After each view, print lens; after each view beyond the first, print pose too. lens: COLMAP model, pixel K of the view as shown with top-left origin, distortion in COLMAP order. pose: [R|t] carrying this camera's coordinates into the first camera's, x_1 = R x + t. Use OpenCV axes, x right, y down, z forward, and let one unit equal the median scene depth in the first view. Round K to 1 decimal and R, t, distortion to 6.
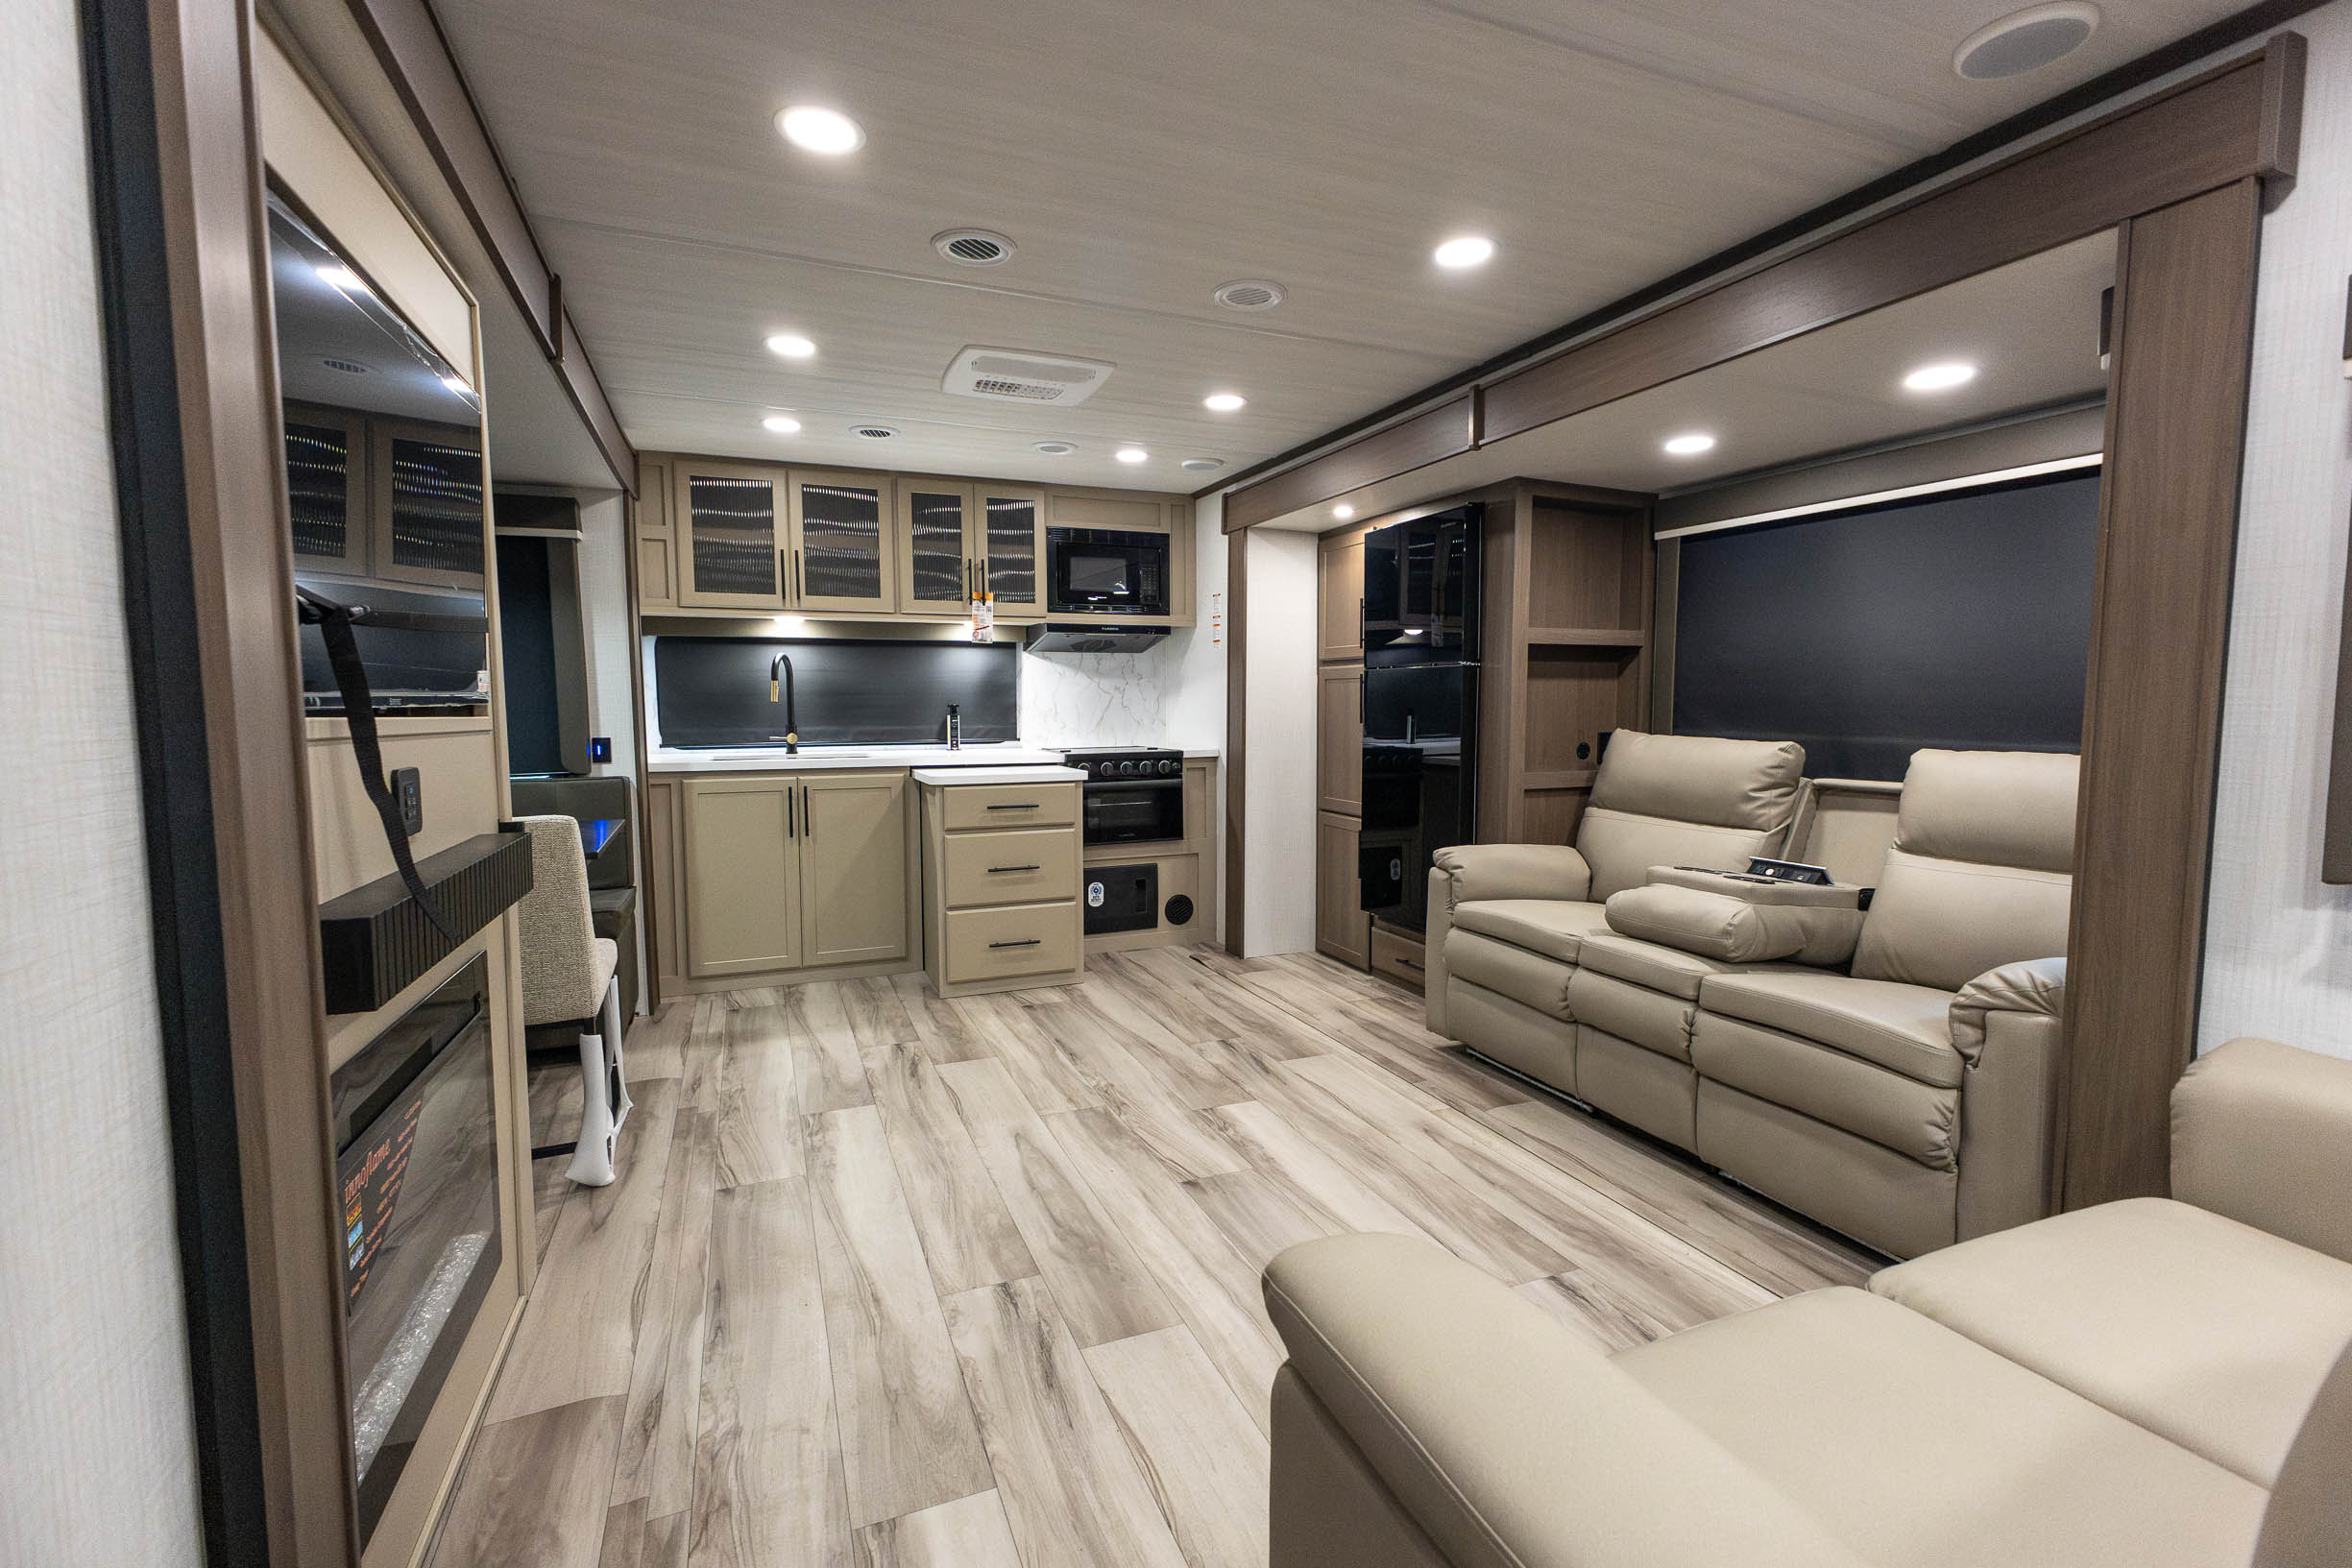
lens RADIAL K [[1024.8, 0, 1180.1], [0, 1024.8, 799.2], [0, 0, 1]] dist [0.016130, -0.002801]
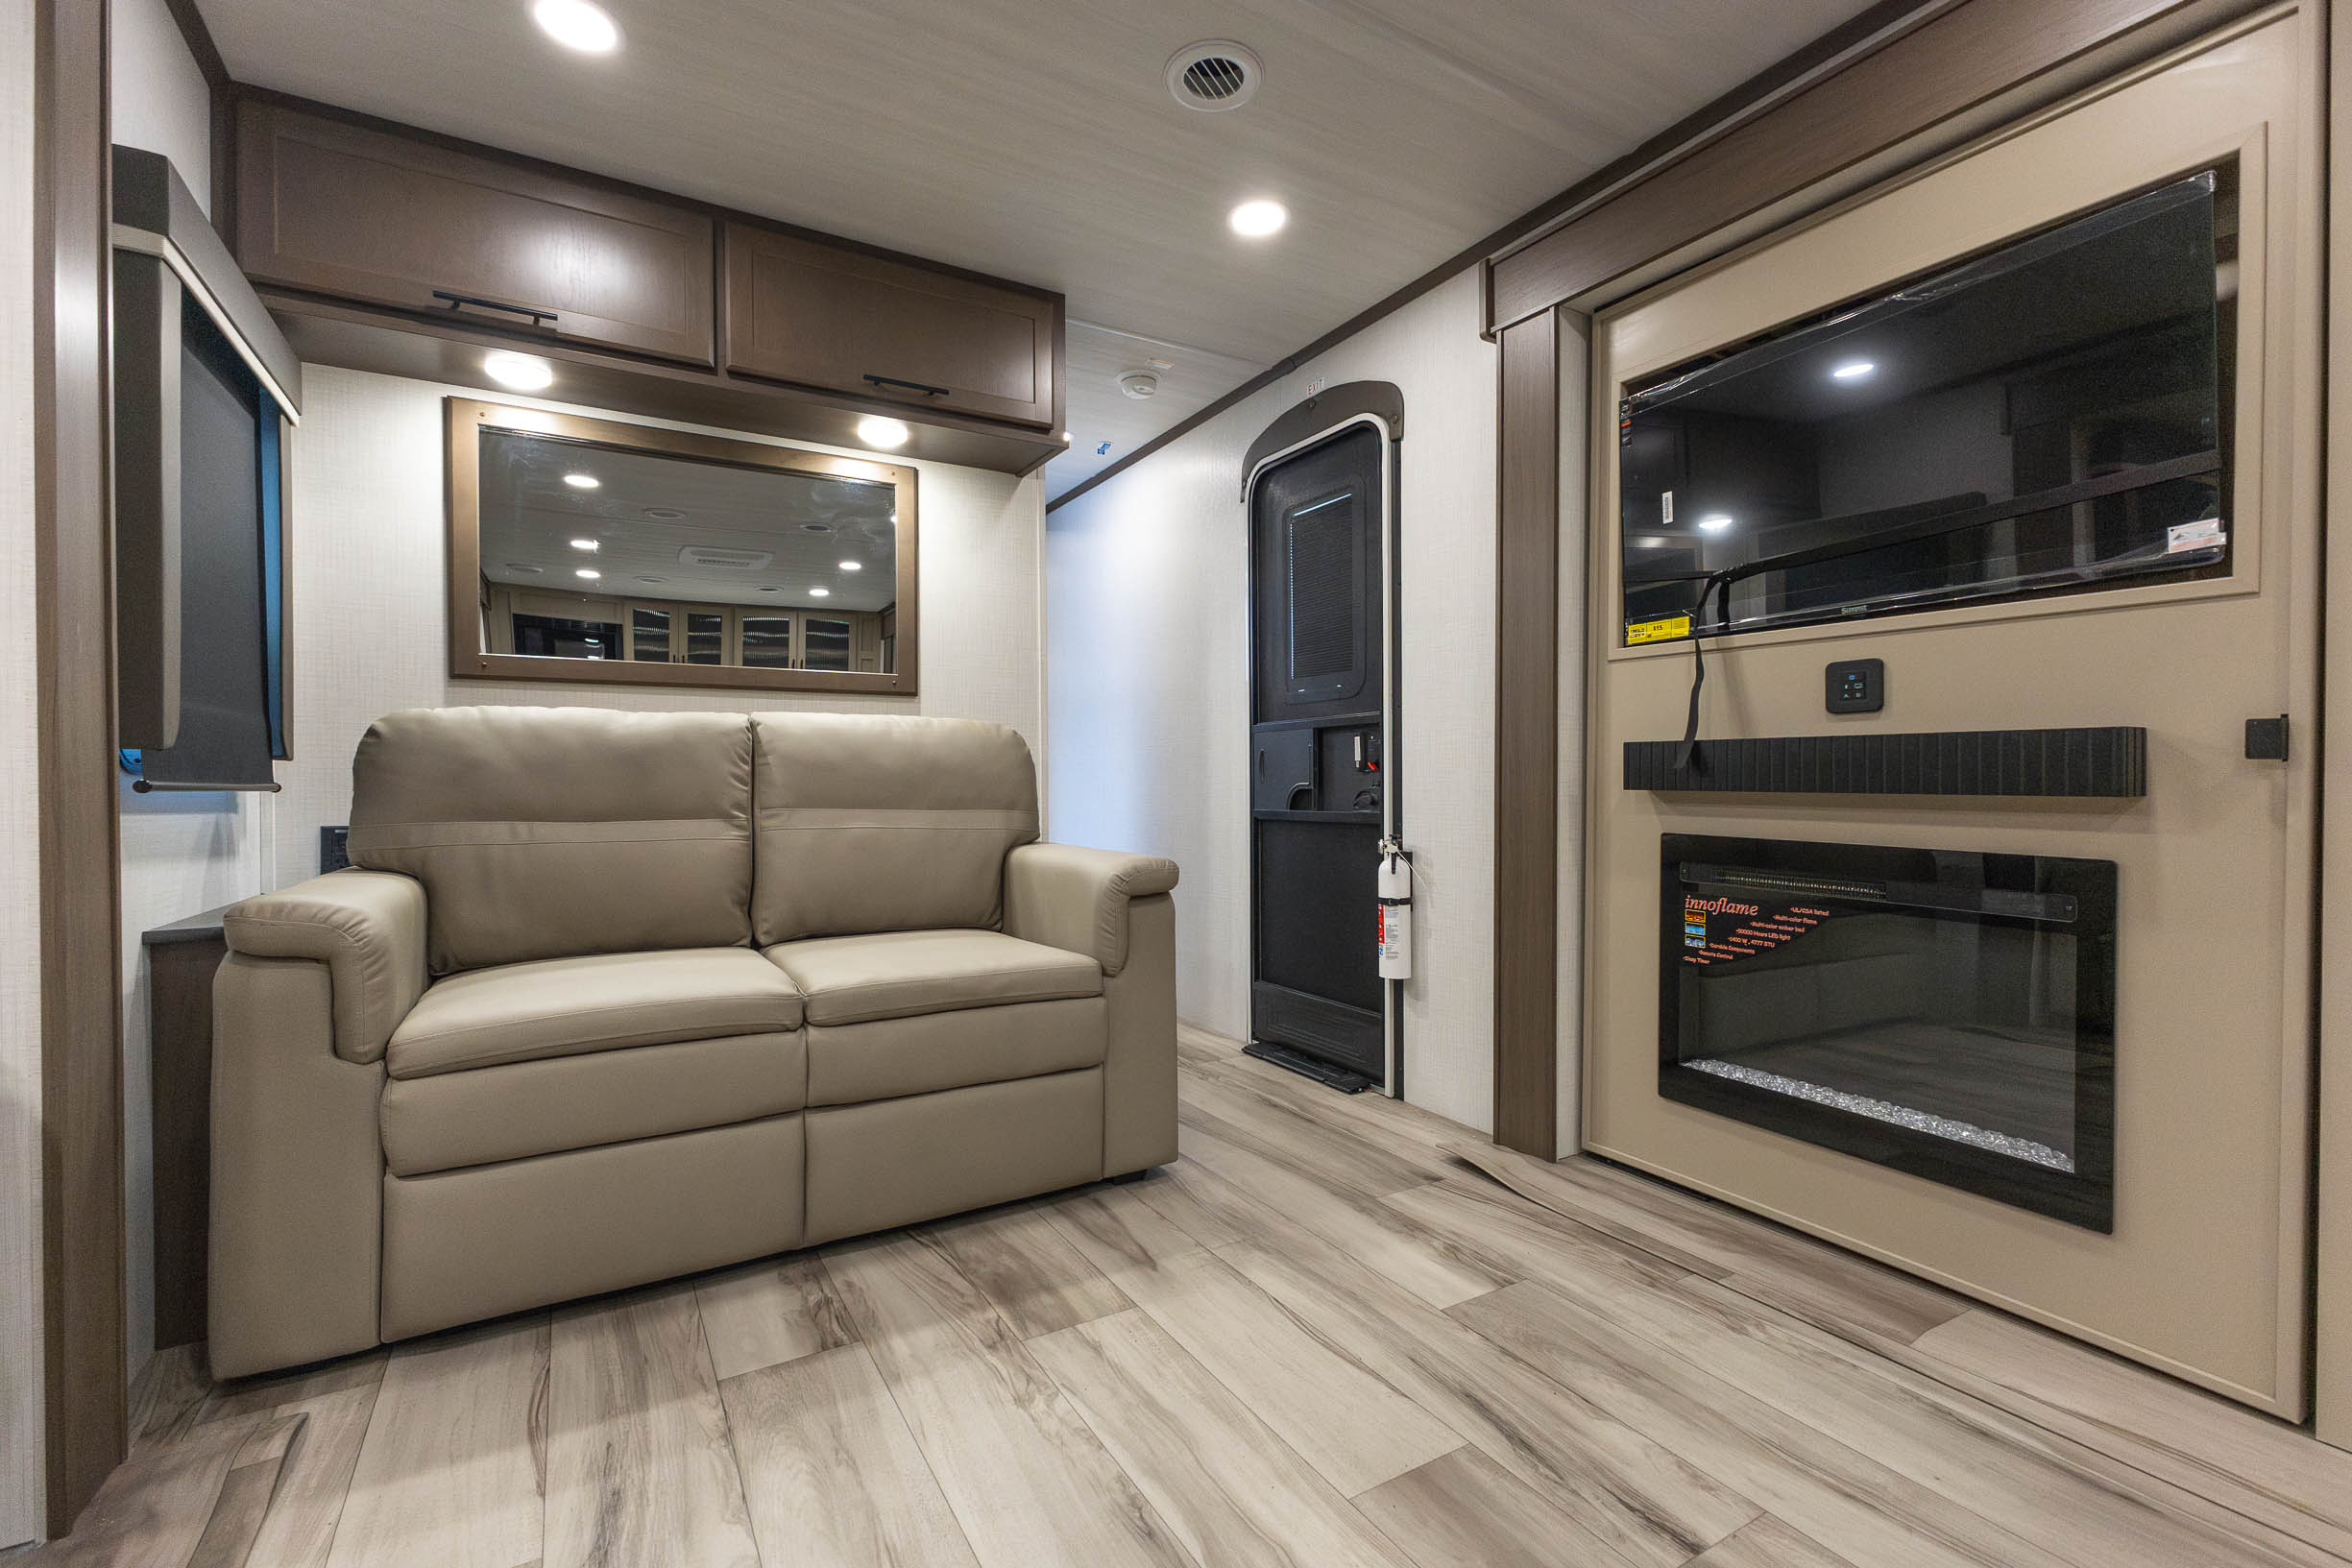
lens RADIAL K [[1024.8, 0, 1171.6], [0, 1024.8, 781.7], [0, 0, 1]] dist [0.016130, -0.002801]
pose [[-0.991526, 0.002811, -0.129876, 0.137230], [-0.010152, 0.995032, 0.099041, 0.001623], [0.129510, 0.099520, -0.986571, 1.107853]]
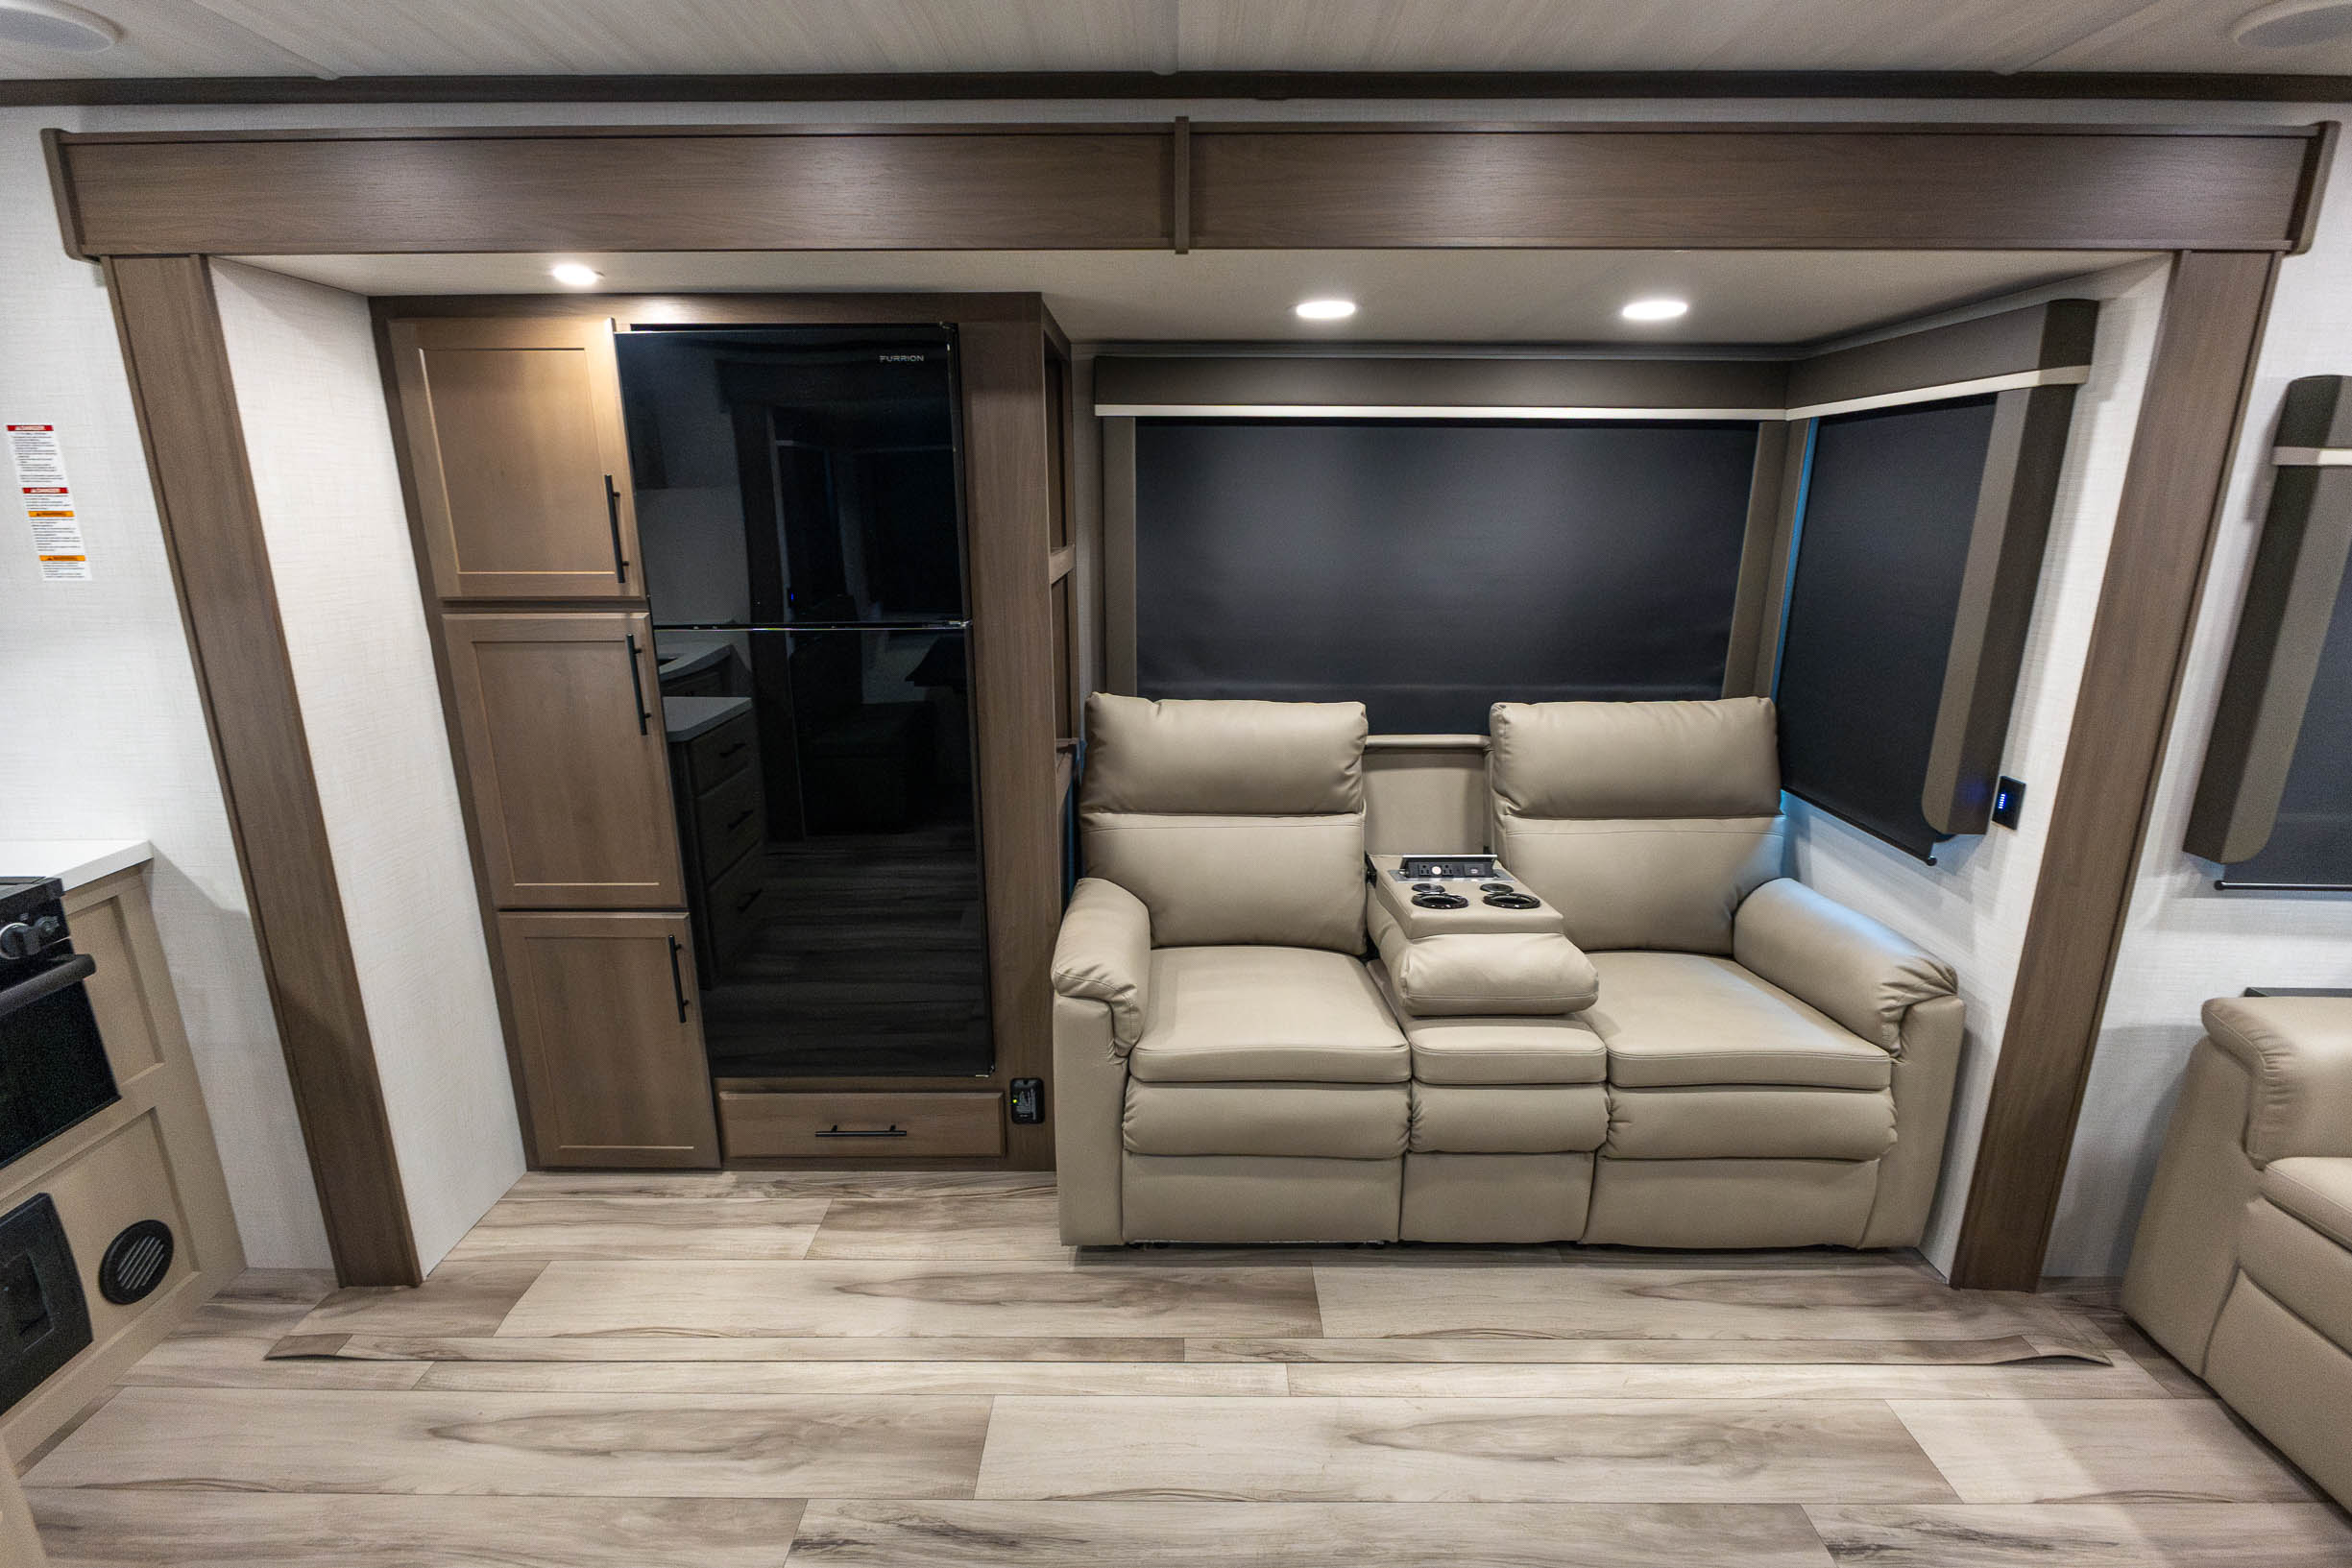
lens RADIAL K [[1082.4, 0, 1173.5], [0, 1082.4, 780.6], [0, 0, 1]] dist [-0.006196, -0.000924]
pose [[0.393551, -0.239935, 0.887439, -0.295098], [0.088763, 0.970747, 0.223095, -0.225233], [-0.915007, -0.009027, 0.403336, 0.859409]]
